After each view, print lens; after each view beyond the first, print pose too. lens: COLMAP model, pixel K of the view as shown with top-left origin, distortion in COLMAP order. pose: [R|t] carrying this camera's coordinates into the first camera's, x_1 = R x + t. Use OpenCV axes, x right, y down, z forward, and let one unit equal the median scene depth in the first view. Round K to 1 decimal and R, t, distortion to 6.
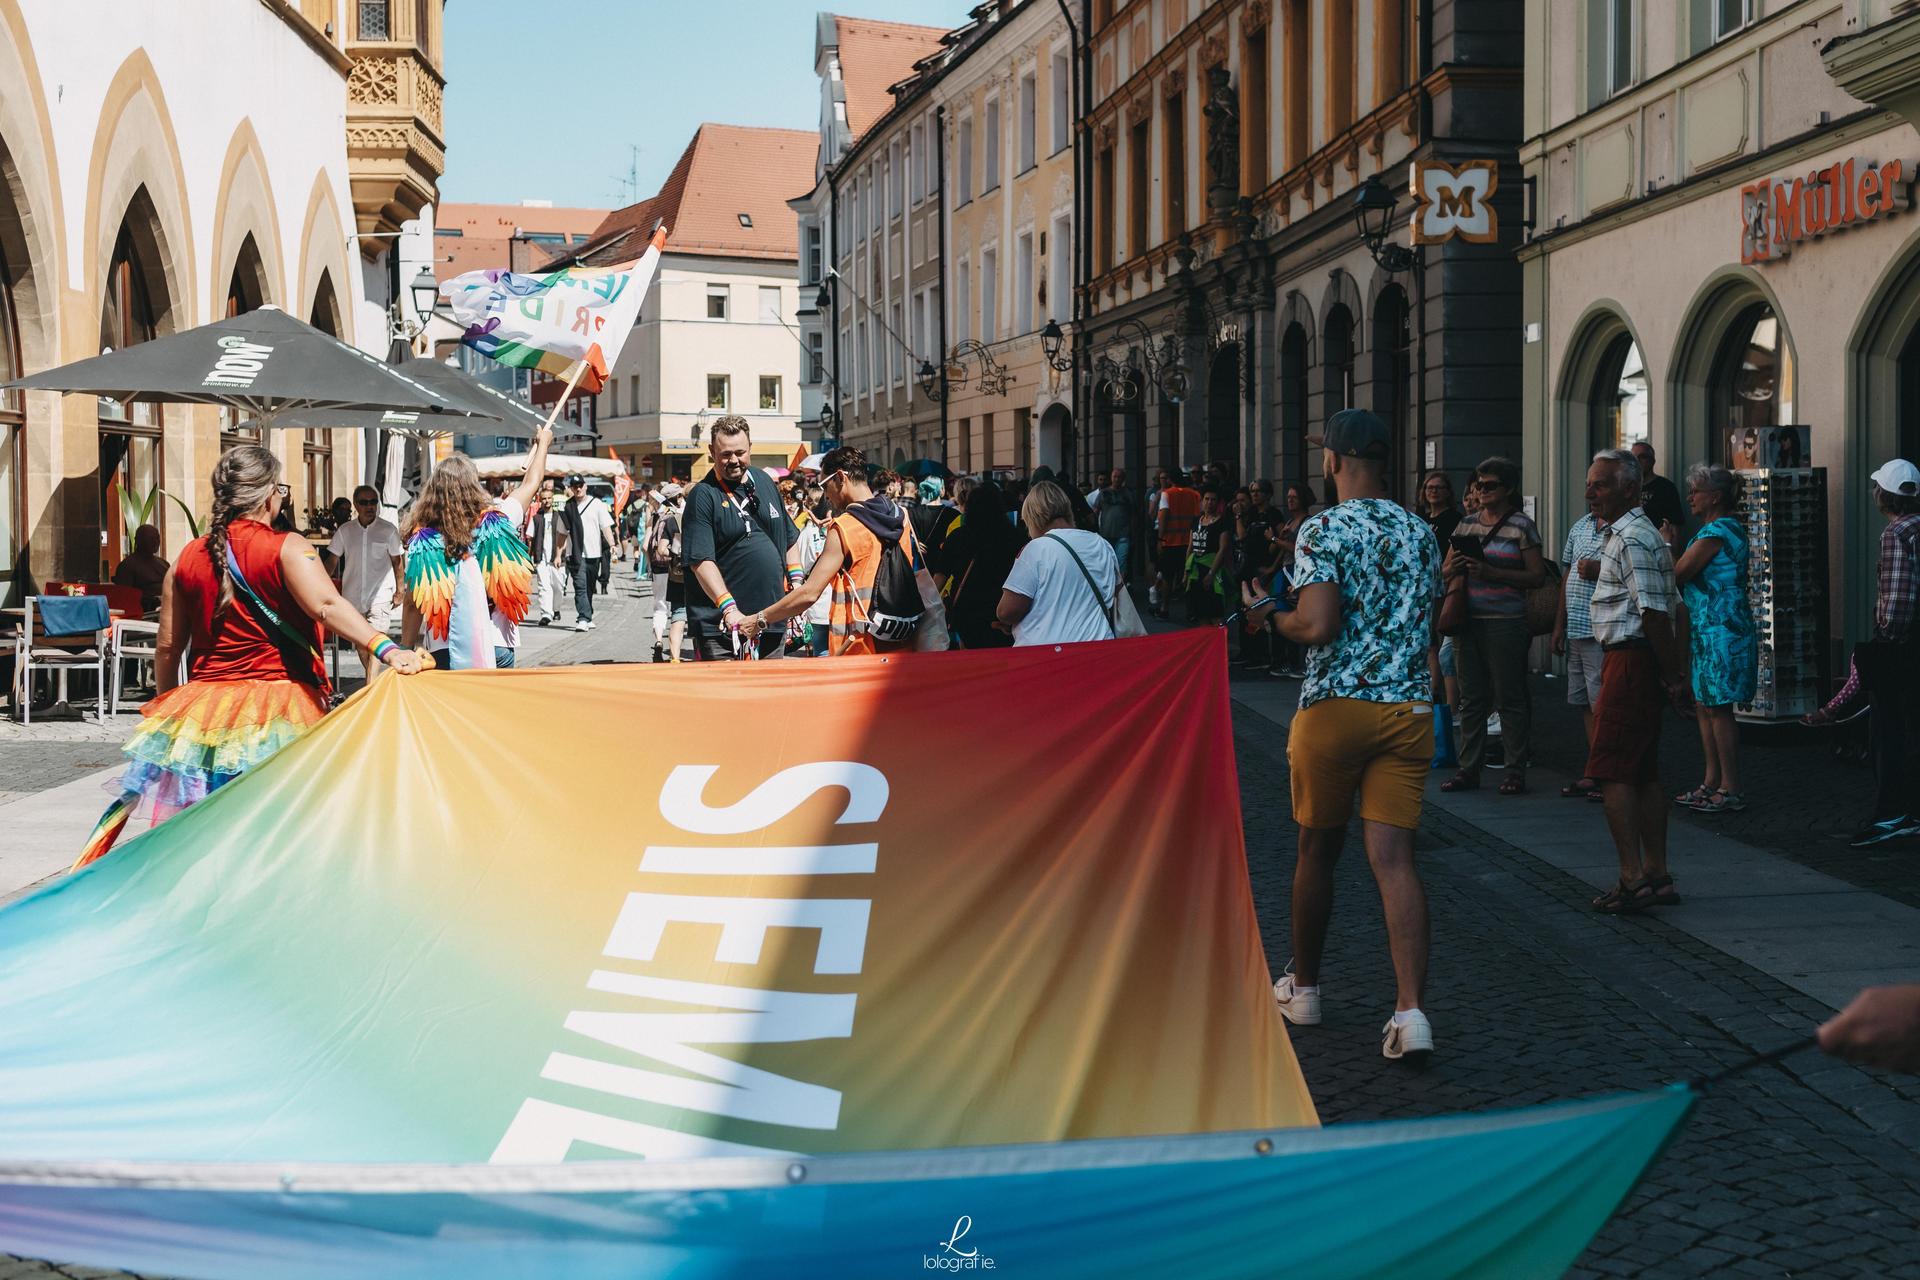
lens RADIAL K [[2653.1, 0, 959.7], [0, 2653.1, 605.7], [0, 0, 1]] dist [0.000313, -0.033623]
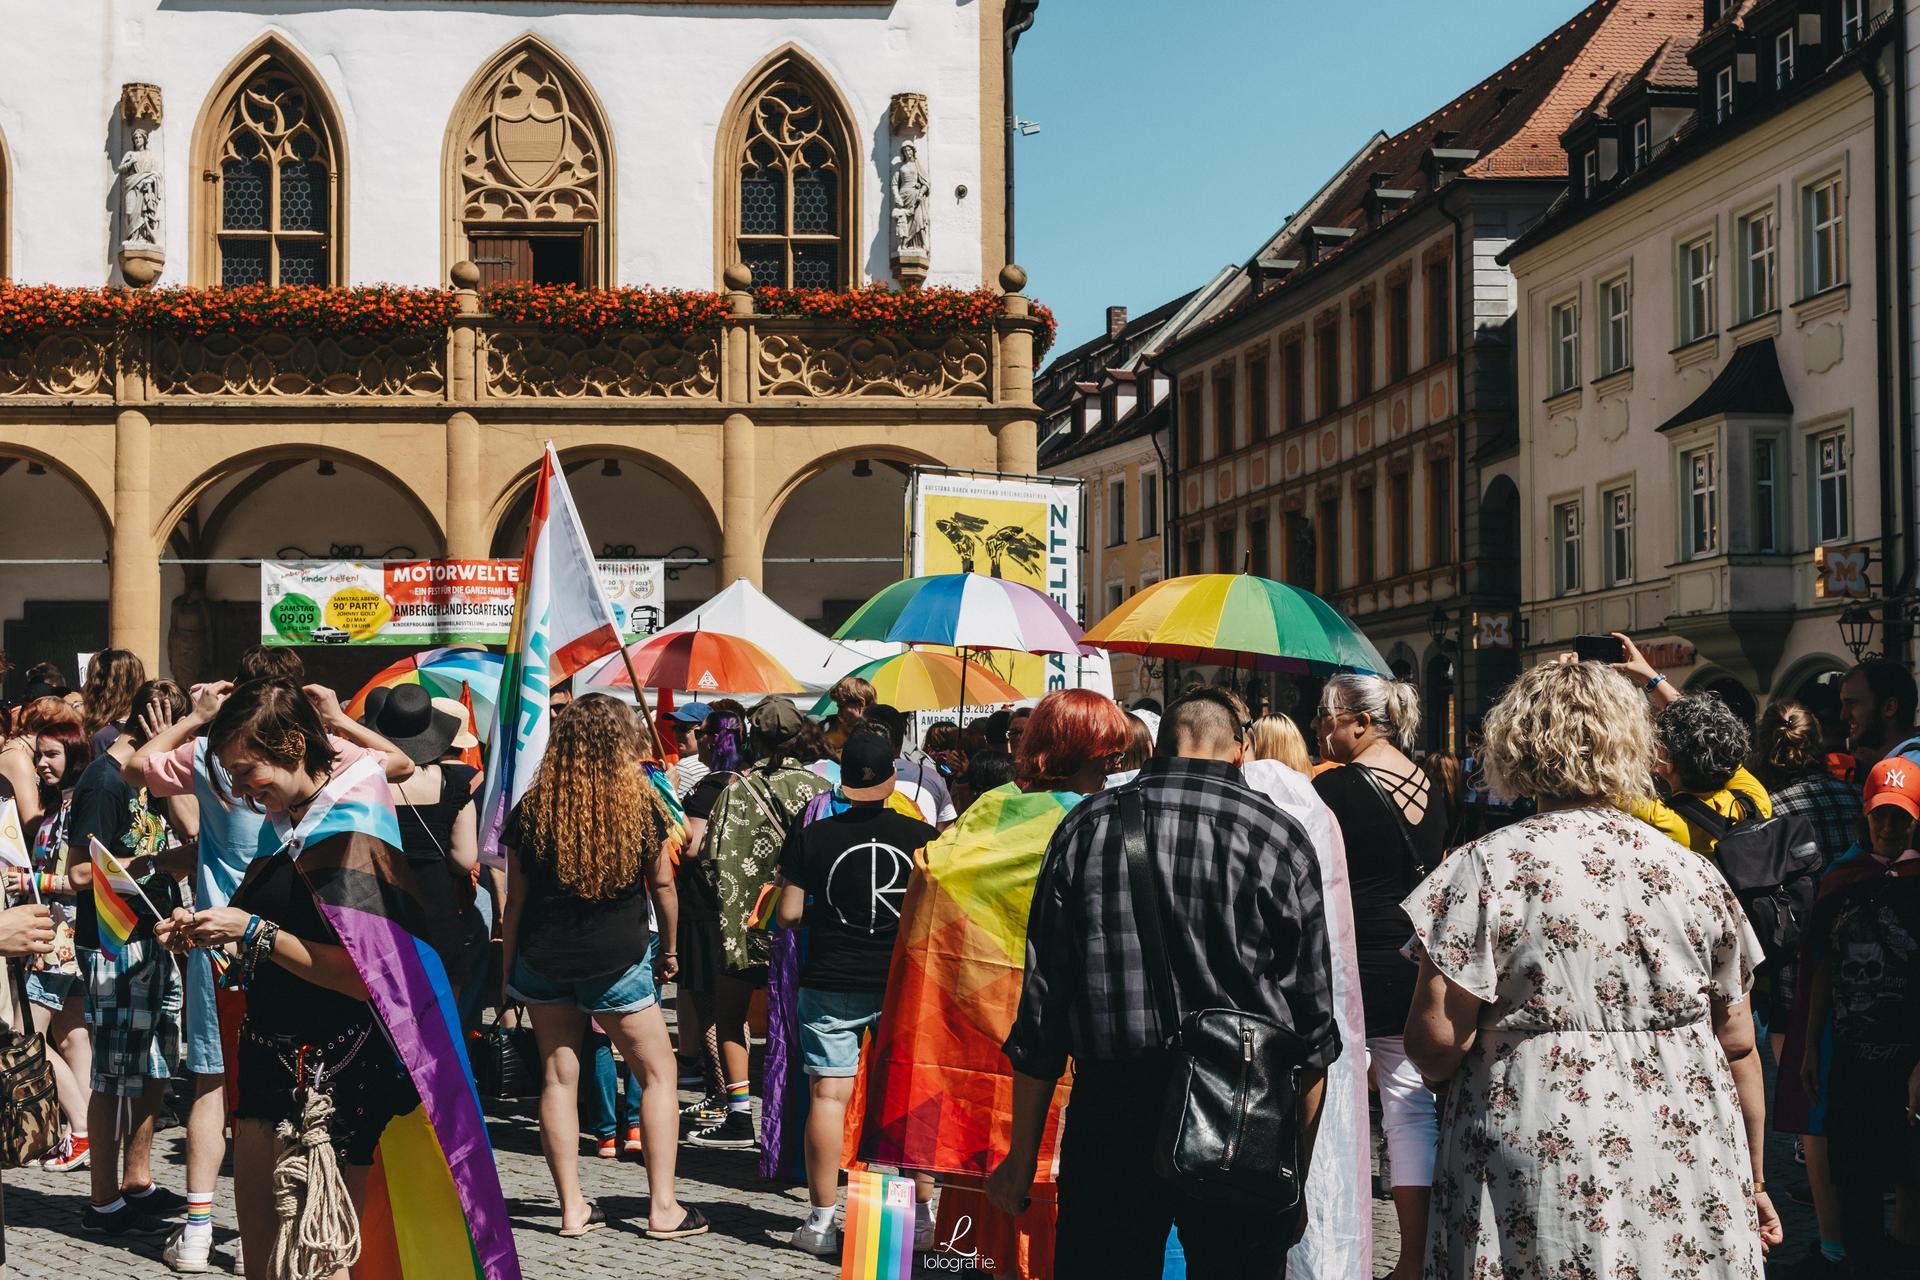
lens RADIAL K [[2627.0, 0, 996.3], [0, 2627.0, 608.7], [0, 0, 1]] dist [-0.010681, 0.118788]
pose [[0.995749, 0.015361, 0.090813, -0.440778], [-0.006374, 0.995123, -0.098432, 0.053383], [-0.091883, 0.097435, 0.990991, -1.188262]]
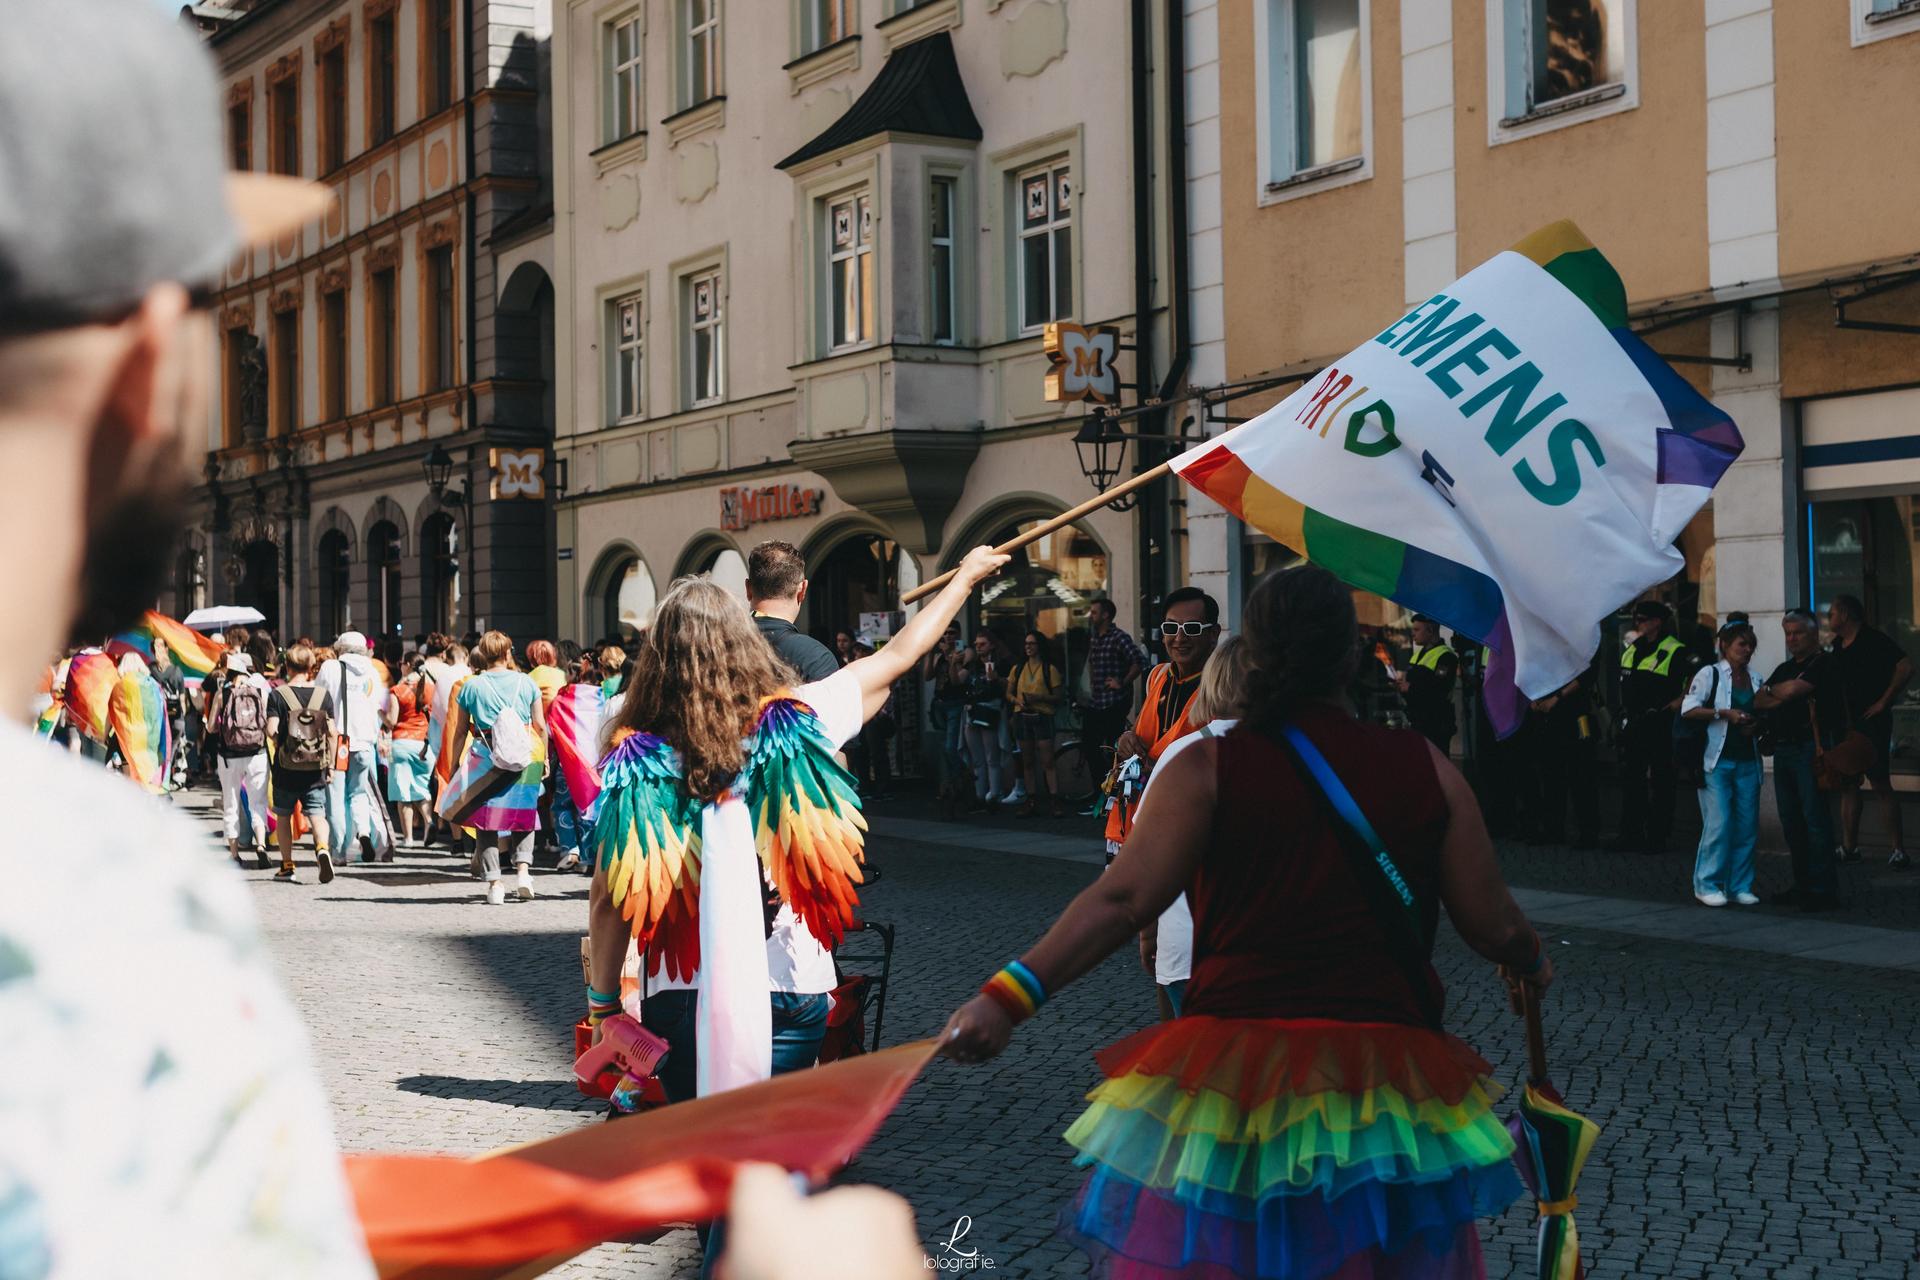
lens RADIAL K [[2627.0, 0, 996.3], [0, 2627.0, 608.7], [0, 0, 1]] dist [-0.010681, 0.118788]
pose [[0.887547, 0.007414, 0.460658, -0.295132], [0.019990, 0.998309, -0.054583, 0.024655], [-0.460284, 0.057654, 0.885898, -0.558650]]
